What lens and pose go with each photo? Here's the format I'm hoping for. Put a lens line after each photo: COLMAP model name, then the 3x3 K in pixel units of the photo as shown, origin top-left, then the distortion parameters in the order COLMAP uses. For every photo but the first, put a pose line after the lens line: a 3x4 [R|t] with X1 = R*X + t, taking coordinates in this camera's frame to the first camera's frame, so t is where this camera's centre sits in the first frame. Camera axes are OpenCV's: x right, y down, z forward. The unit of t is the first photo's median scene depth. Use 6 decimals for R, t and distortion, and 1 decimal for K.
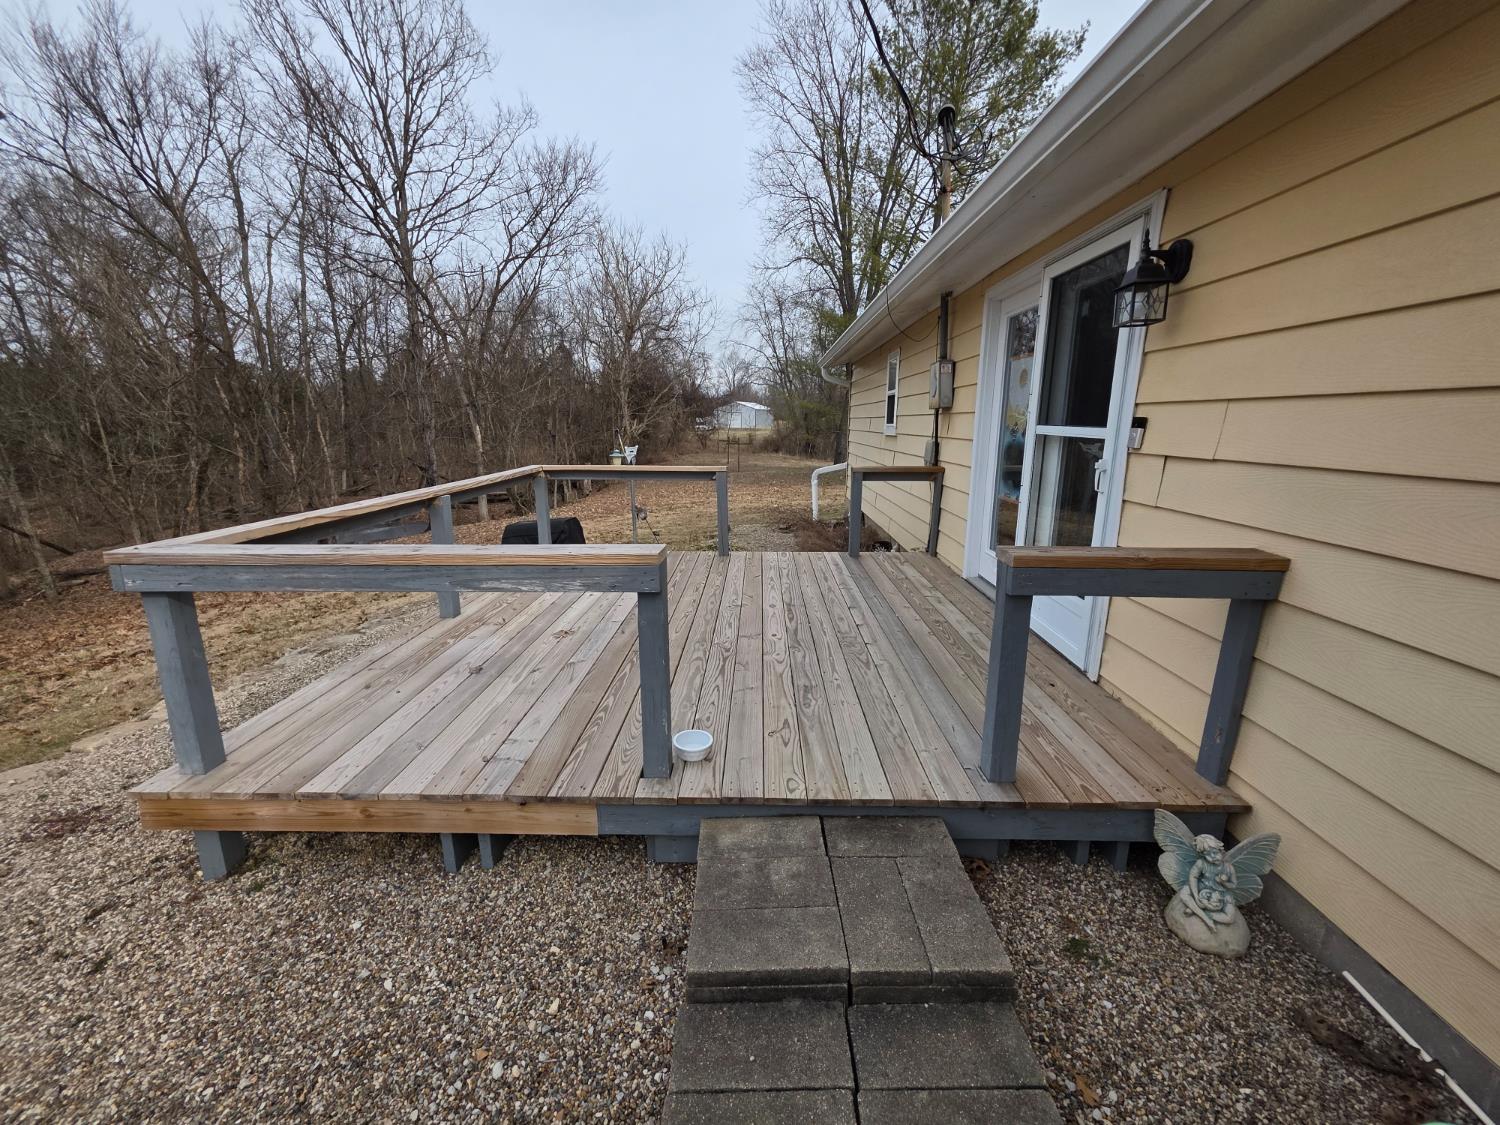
lens RADIAL K [[601.1, 0, 754.9], [0, 601.1, 567.2], [0, 0, 1]] dist [-0.000003, 0.000010]
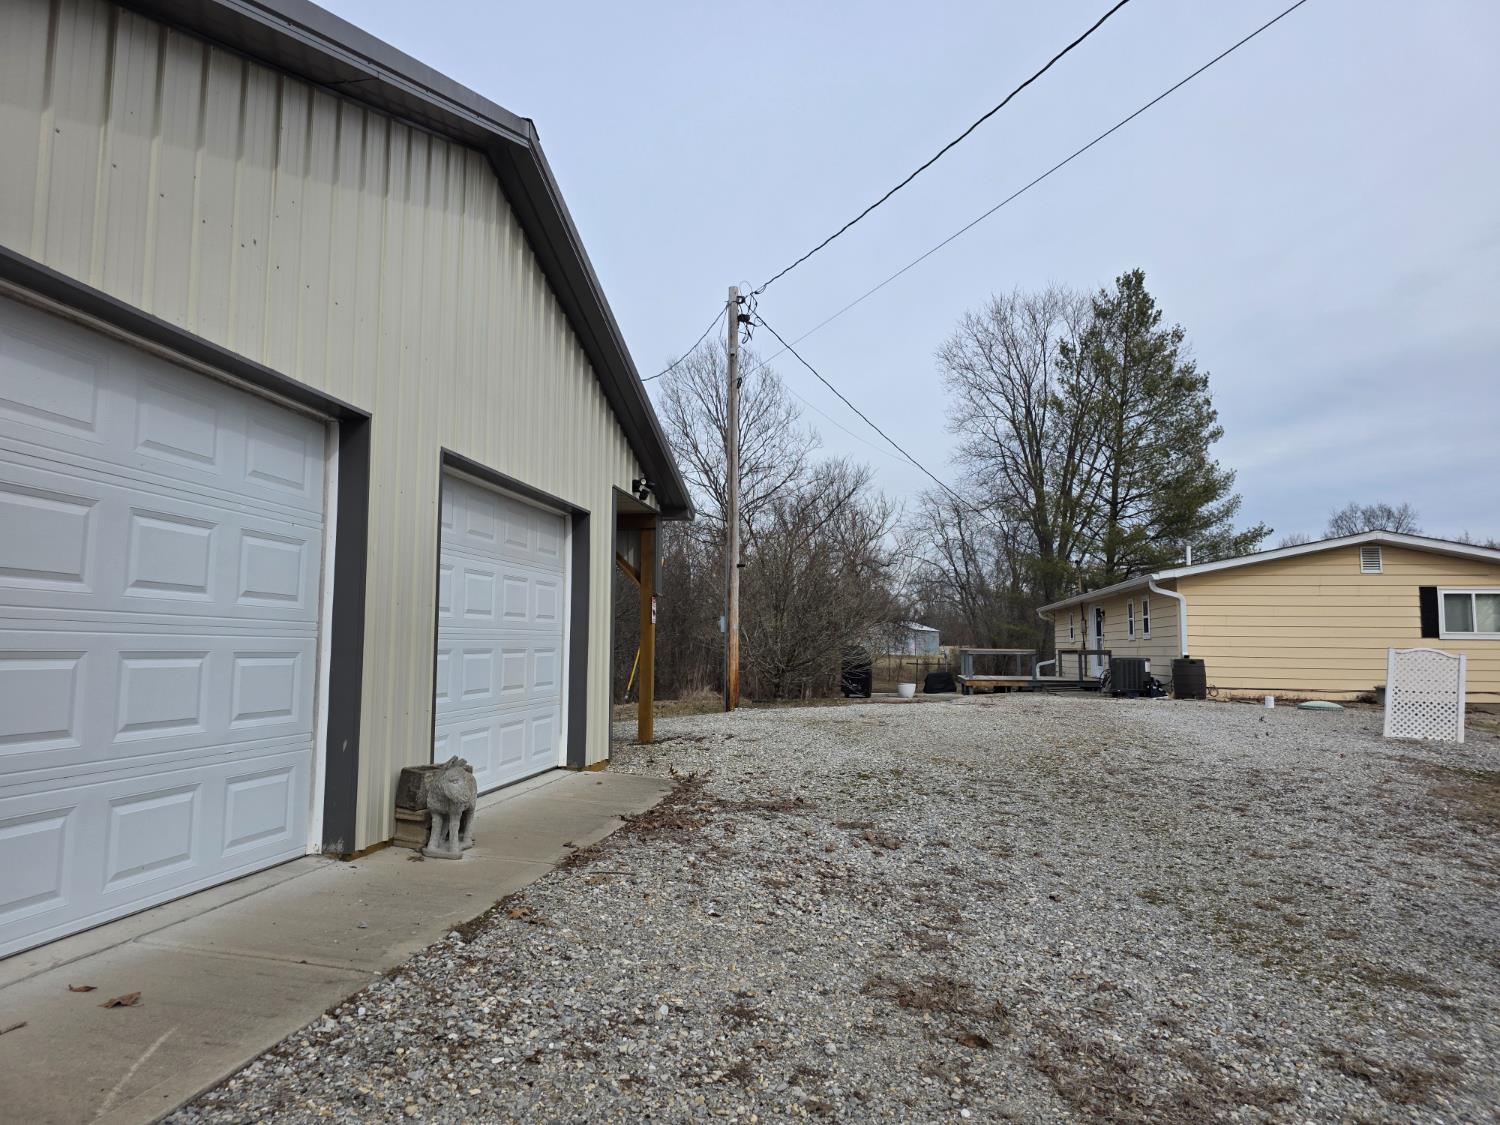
lens RADIAL K [[998.4, 0, 752.8], [0, 998.4, 564.9], [0, 0, 1]] dist [0.048236, 0.002367]
pose [[0.991185, -0.010726, -0.132051, -0.120473], [-0.031579, 0.948863, -0.314105, 0.185199], [0.128667, 0.315506, 0.940160, -0.716260]]
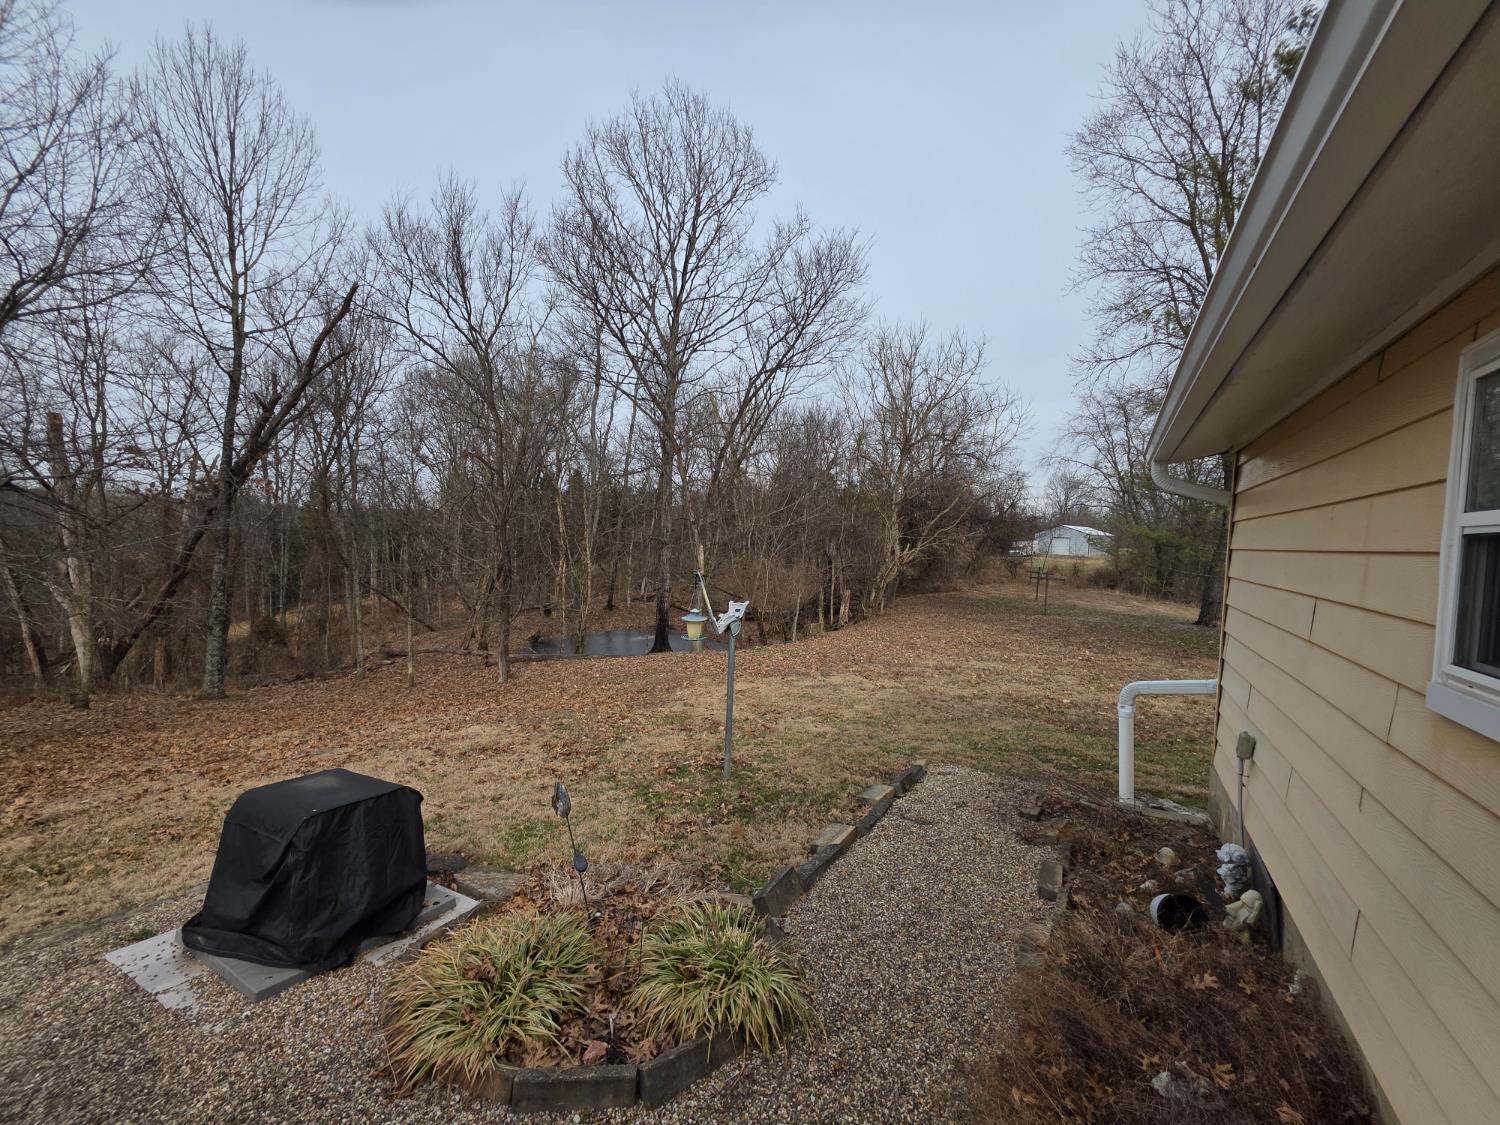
lens RADIAL K [[601.1, 0, 748.0], [0, 601.1, 556.7], [0, 0, 1]] dist [-0.000003, 0.000010]
pose [[0.865397, 0.050075, -0.498579, 0.027021], [-0.153124, 0.973826, -0.167975, -0.050409], [0.477118, 0.221709, 0.850414, 0.175834]]
